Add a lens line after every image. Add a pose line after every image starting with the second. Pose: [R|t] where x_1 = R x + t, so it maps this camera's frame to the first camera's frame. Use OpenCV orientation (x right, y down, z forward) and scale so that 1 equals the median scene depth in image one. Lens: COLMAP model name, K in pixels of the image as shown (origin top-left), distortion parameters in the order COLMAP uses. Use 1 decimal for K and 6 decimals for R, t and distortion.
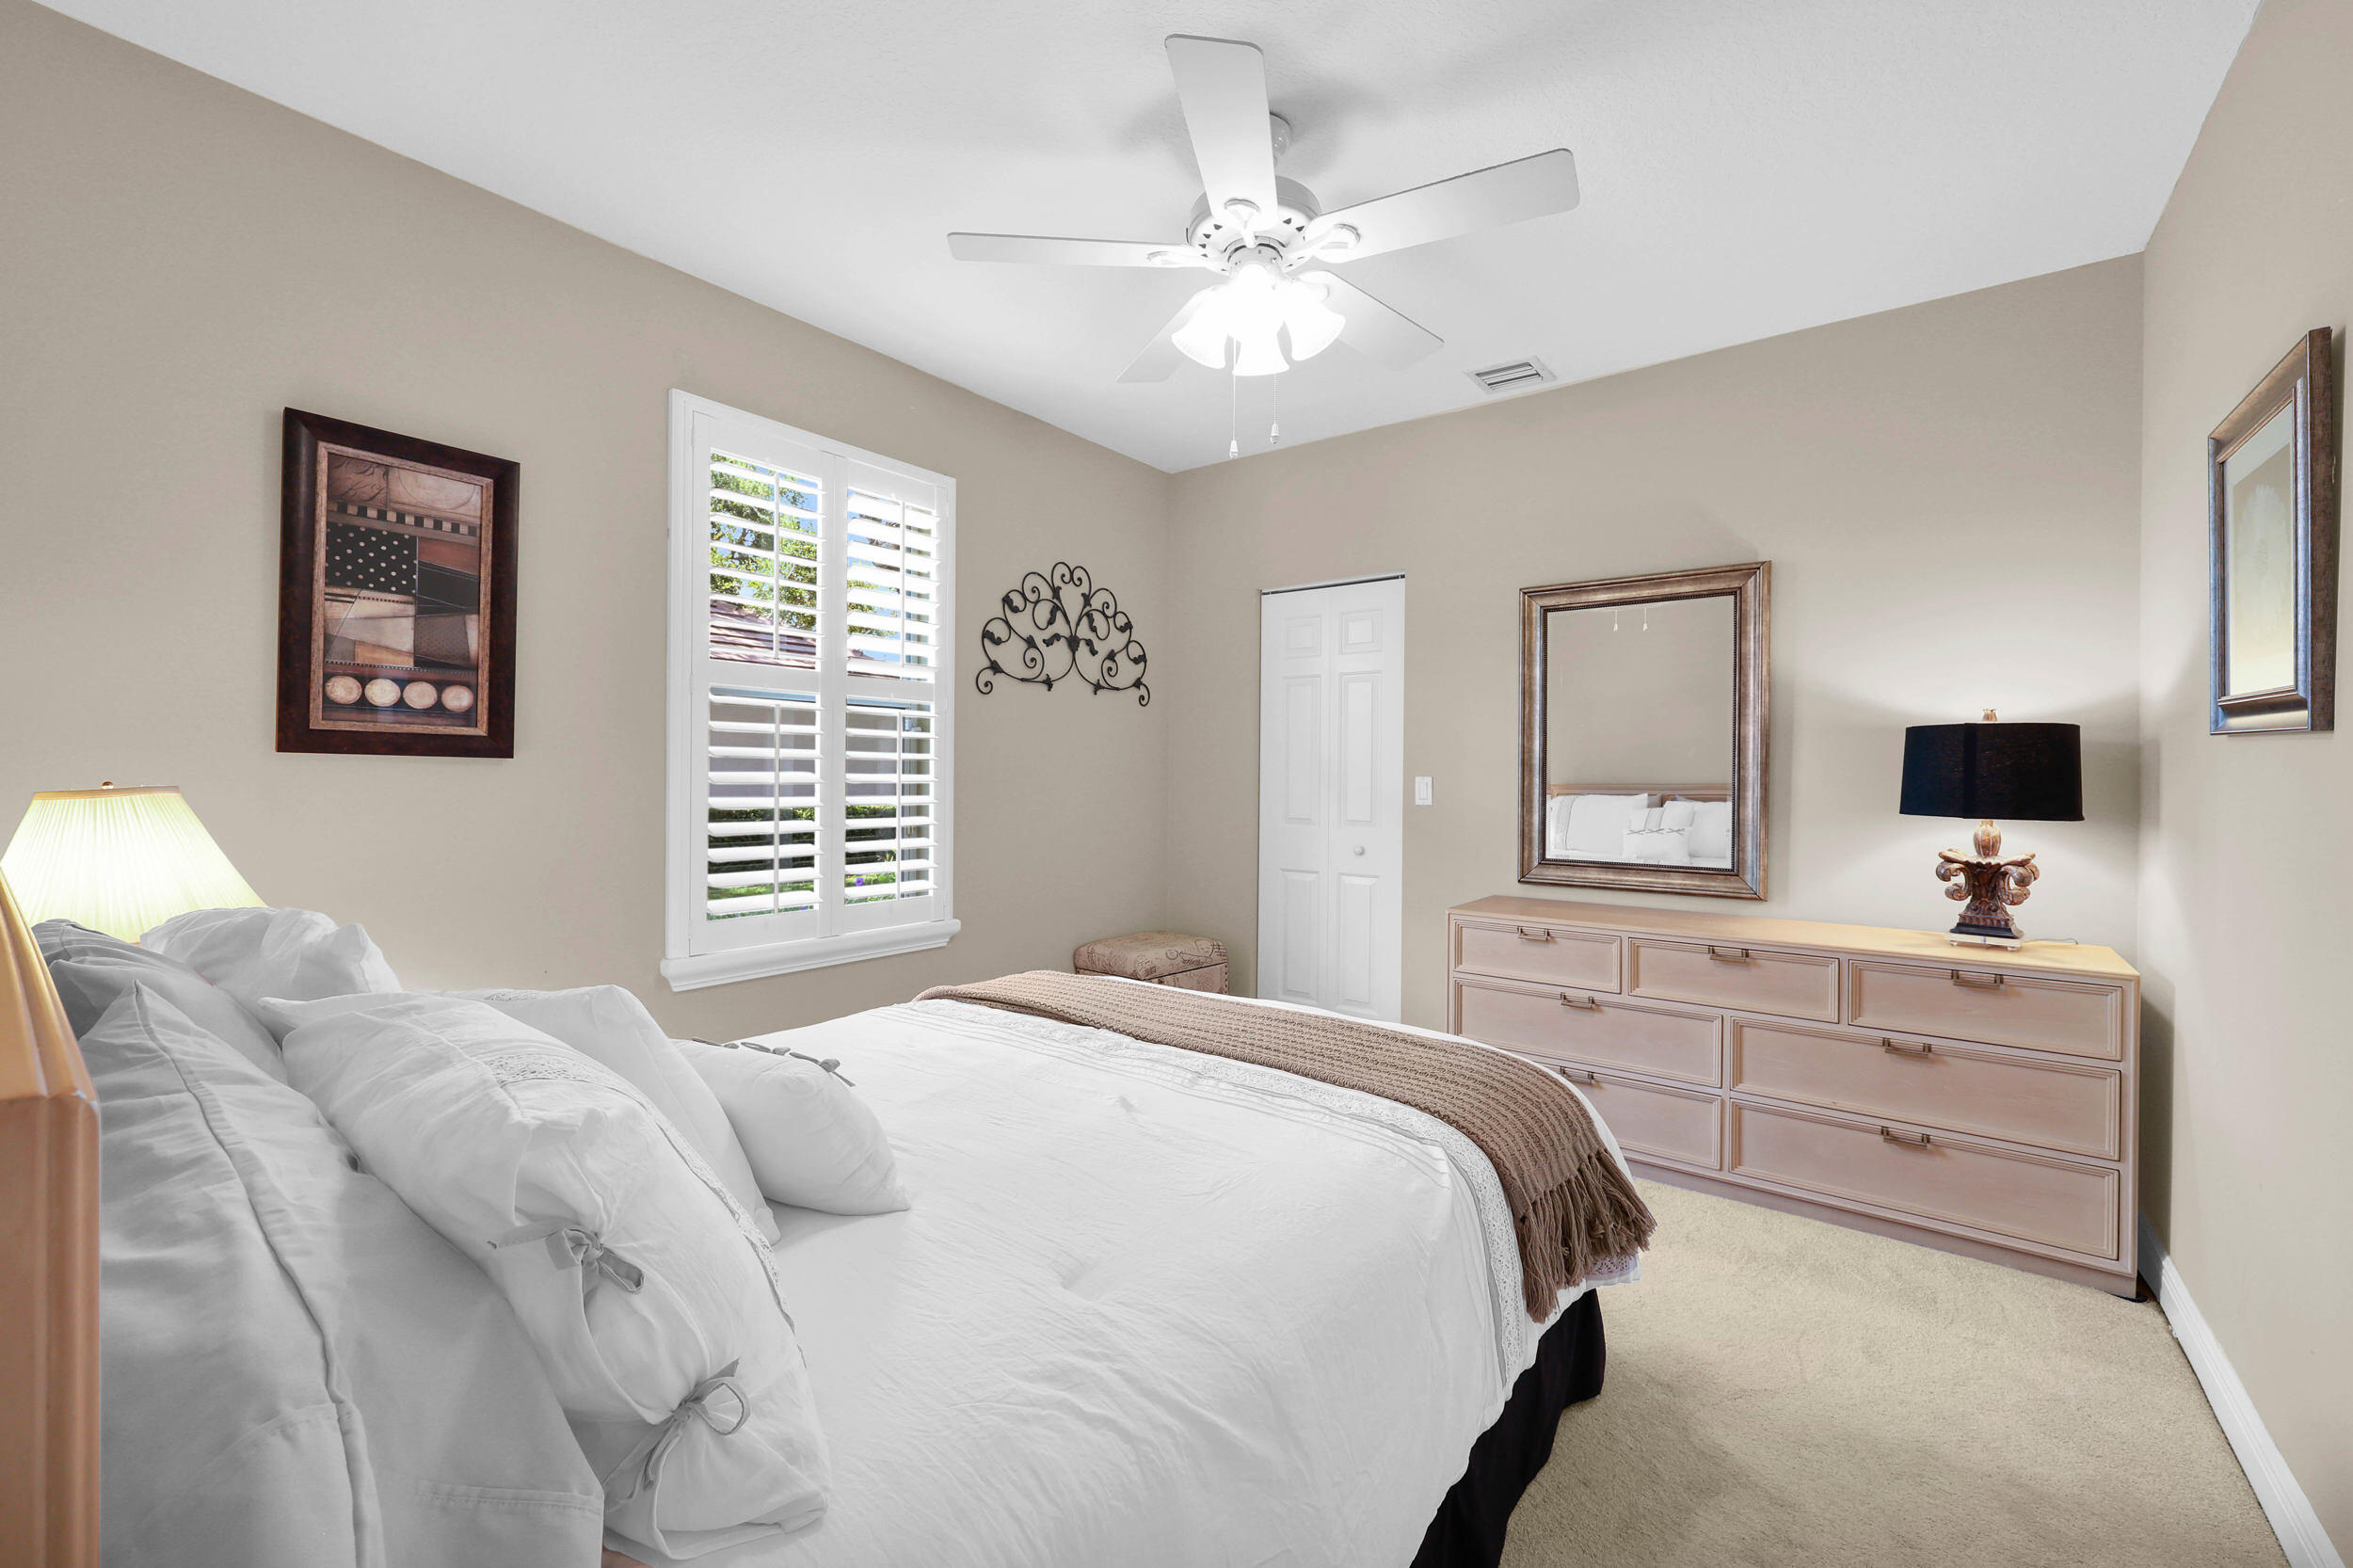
lens RADIAL K [[960.7, 0, 1177.7], [0, 960.7, 780.7], [0, 0, 1]] dist [0.001114, 0.000006]
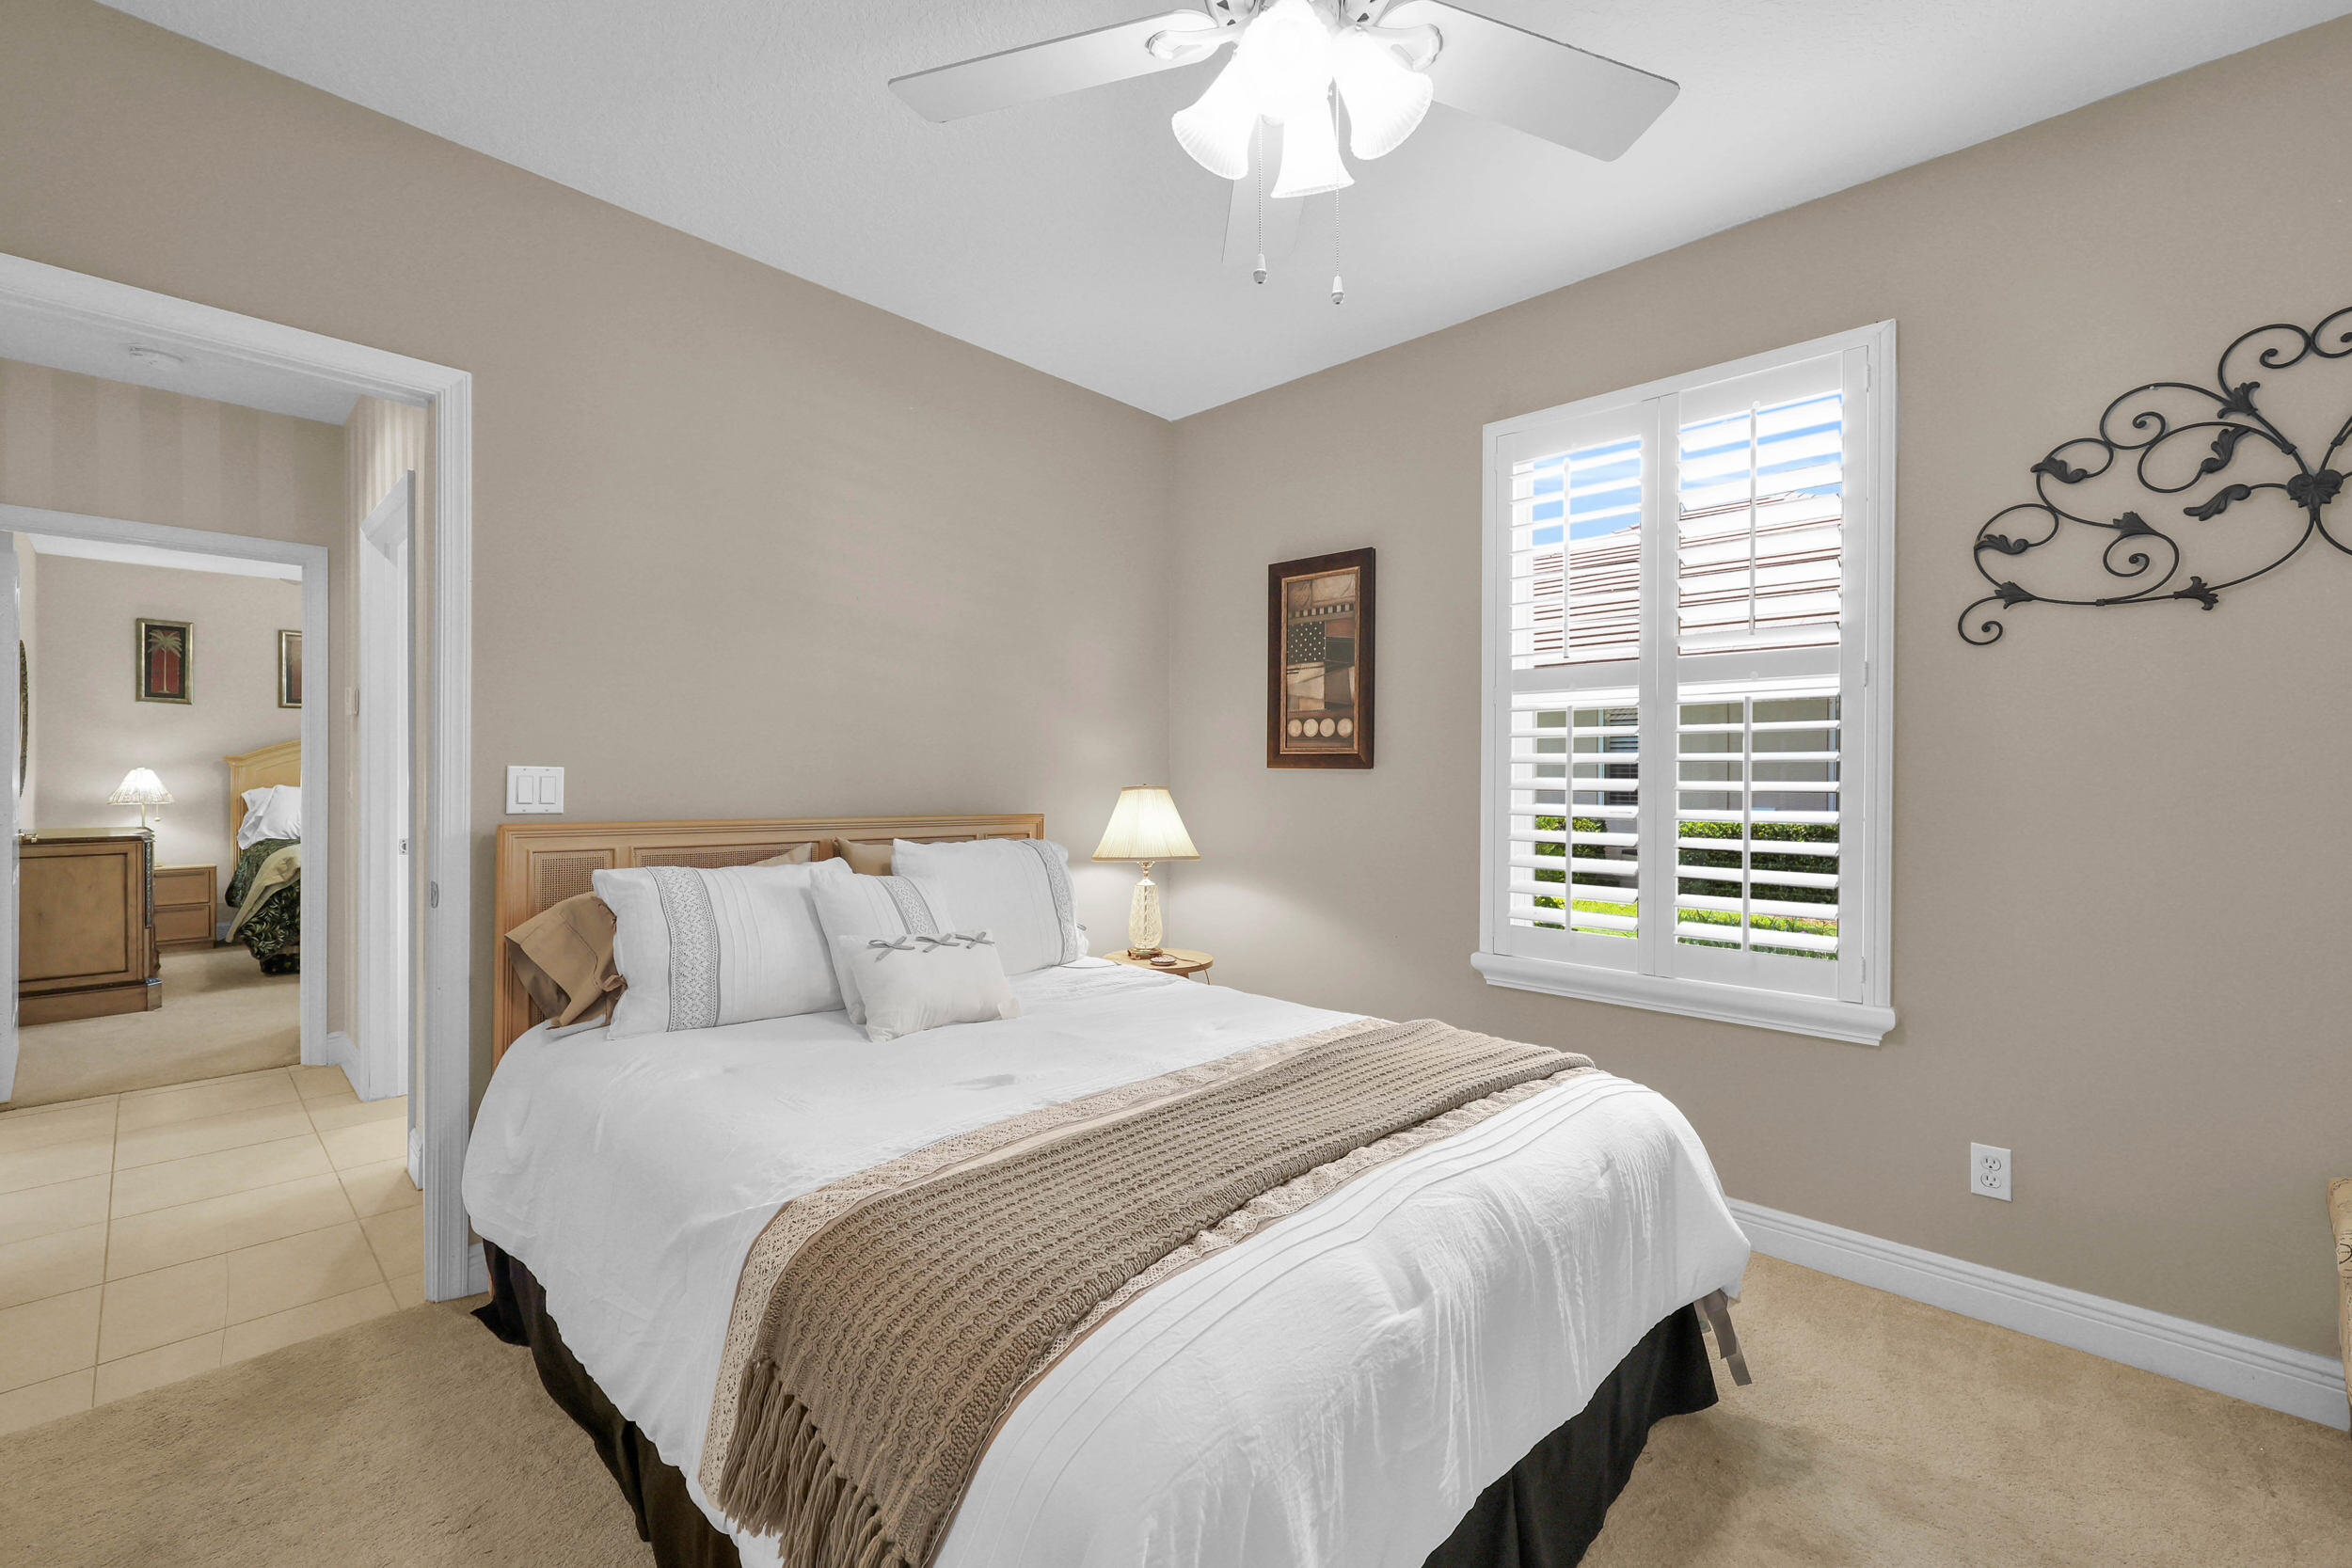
lens RADIAL K [[960.2, 0, 1177.2], [0, 960.2, 780.7], [0, 0, 1]] dist [0.001114, 0.000006]
pose [[-0.103678, -0.004155, -0.994602, 0.672037], [-0.010077, 0.999944, -0.003127, -0.000359], [0.994560, 0.009698, -0.103714, 0.885876]]
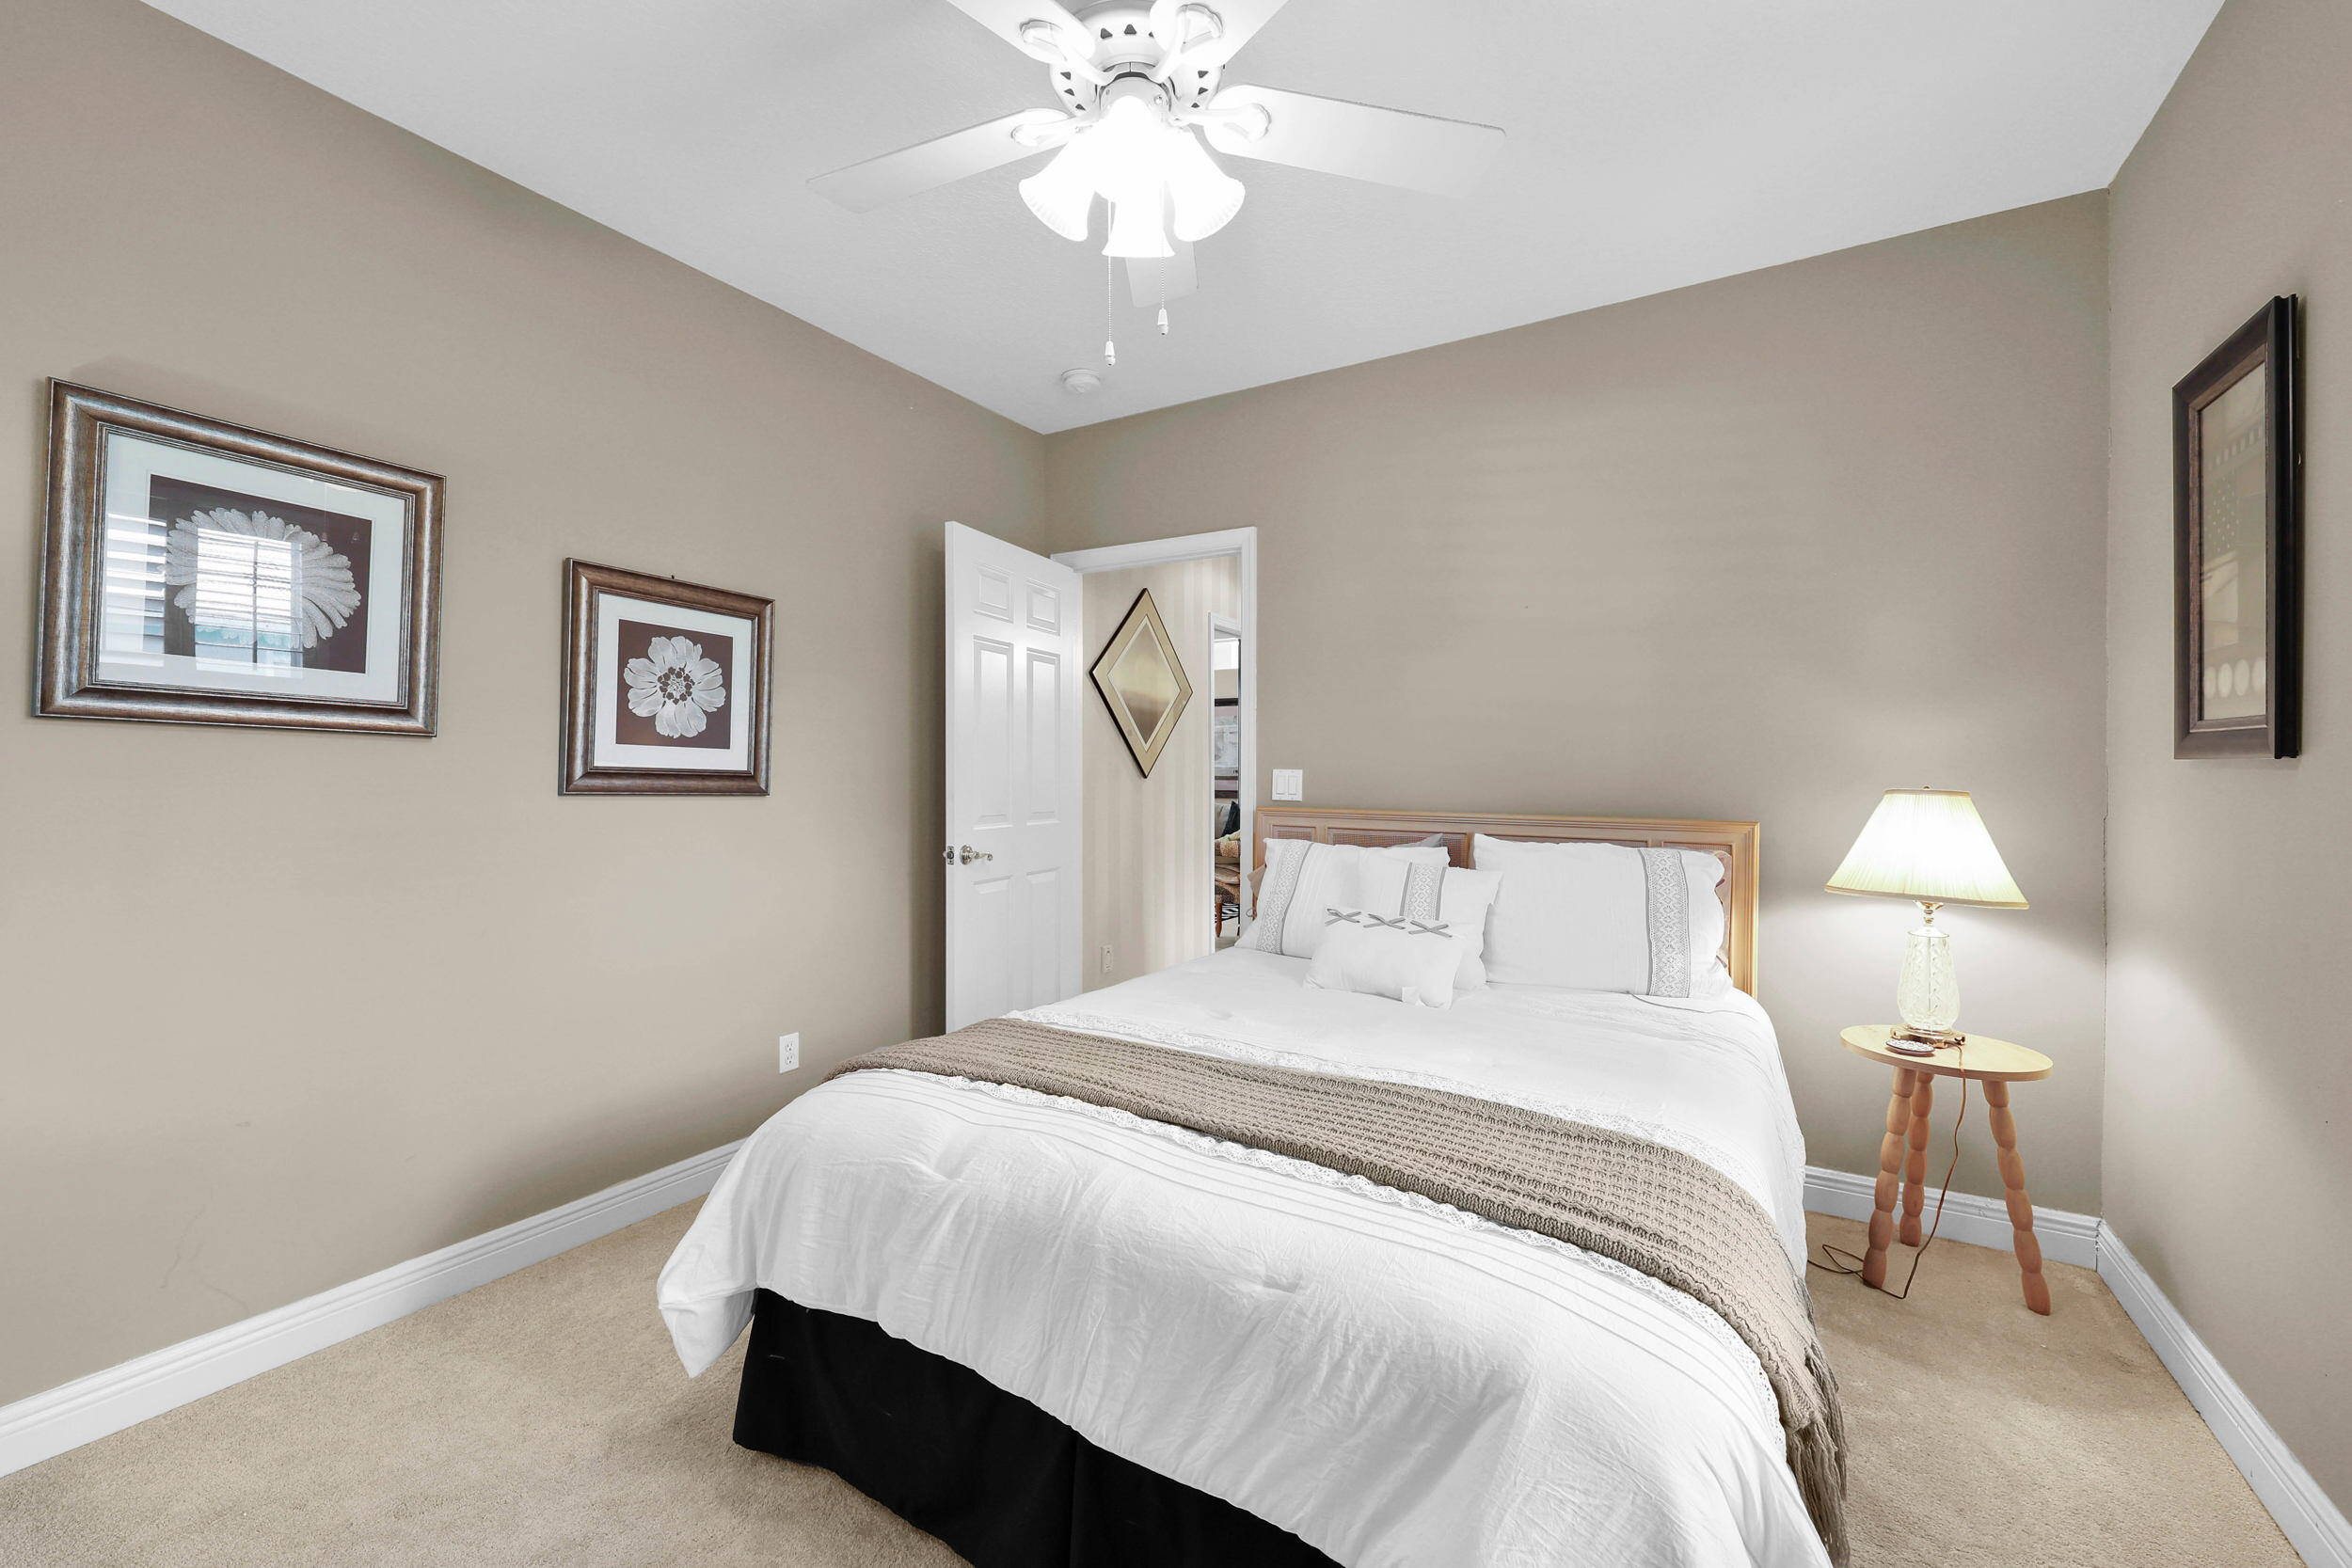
lens RADIAL K [[960.2, 0, 1177.2], [0, 960.2, 780.7], [0, 0, 1]] dist [0.001114, 0.000006]
pose [[-0.993794, -0.006962, -0.111014, 0.125475], [-0.008334, 0.999894, 0.011899, -0.010298], [0.110920, 0.012750, -0.993748, 1.570670]]
